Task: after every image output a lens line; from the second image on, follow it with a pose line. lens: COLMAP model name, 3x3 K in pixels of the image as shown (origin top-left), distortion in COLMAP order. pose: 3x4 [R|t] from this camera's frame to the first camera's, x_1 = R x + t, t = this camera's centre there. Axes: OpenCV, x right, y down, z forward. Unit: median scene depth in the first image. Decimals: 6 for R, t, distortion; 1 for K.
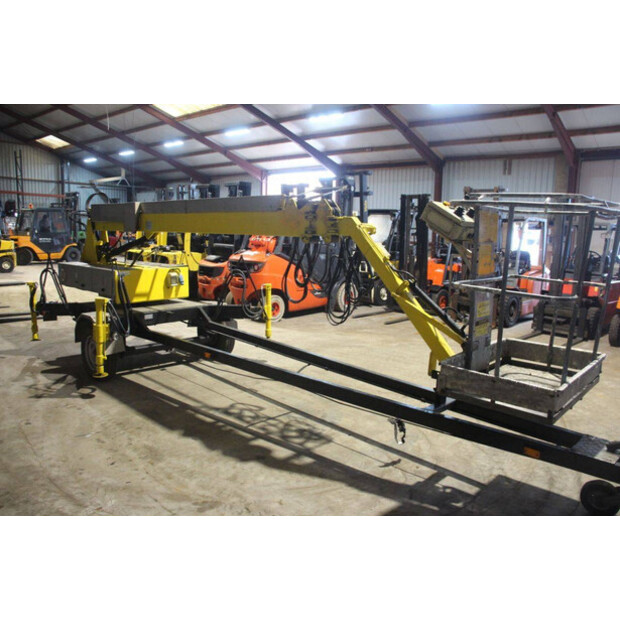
lens RADIAL K [[501.7, 0, 311.3], [0, 501.7, 316.3], [0, 0, 1]] dist [-0.097626, 0.015047]
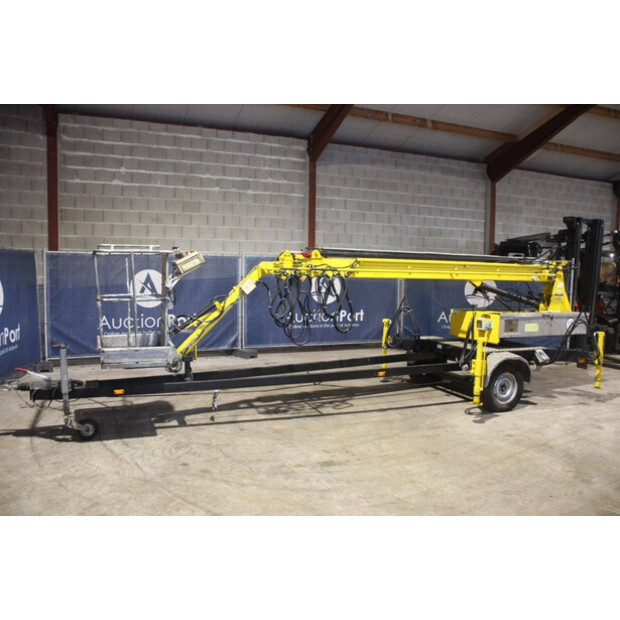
lens RADIAL K [[501.7, 0, 311.3], [0, 501.7, 316.3], [0, 0, 1]] dist [-0.097626, 0.015047]
pose [[-0.401291, 0.052388, -0.914451, 1.231484], [-0.186581, 0.972755, 0.137606, -0.242321], [0.896746, 0.225839, -0.380583, 1.535660]]
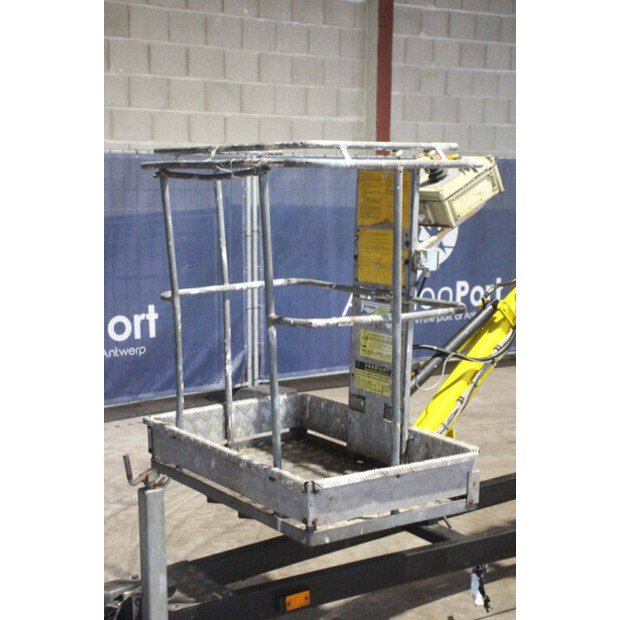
lens RADIAL K [[1042.0, 0, 310.0], [0, 1042.0, 310.0], [0, 0, 1]] dist [0.193879, 0.051596]
pose [[-0.207158, 0.101298, -0.973049, 1.107085], [-0.184800, 0.972667, 0.140601, -0.151249], [0.960695, 0.208946, -0.182776, 0.838652]]
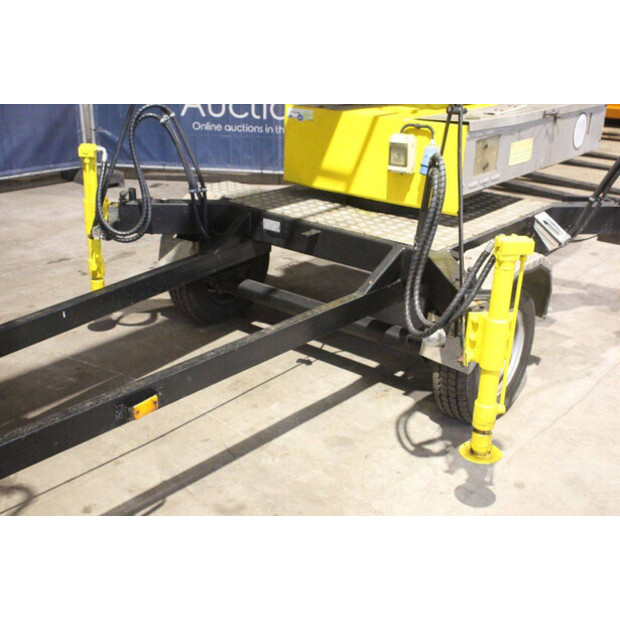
lens RADIAL K [[771.0, 0, 310.0], [0, 771.0, 310.0], [0, 0, 1]] dist [-0.015730, 0.353537]
pose [[0.088280, 0.347931, -0.933355, 0.393165], [-0.198960, 0.924290, 0.325734, -0.196136], [0.976023, 0.156944, 0.150820, 1.240460]]
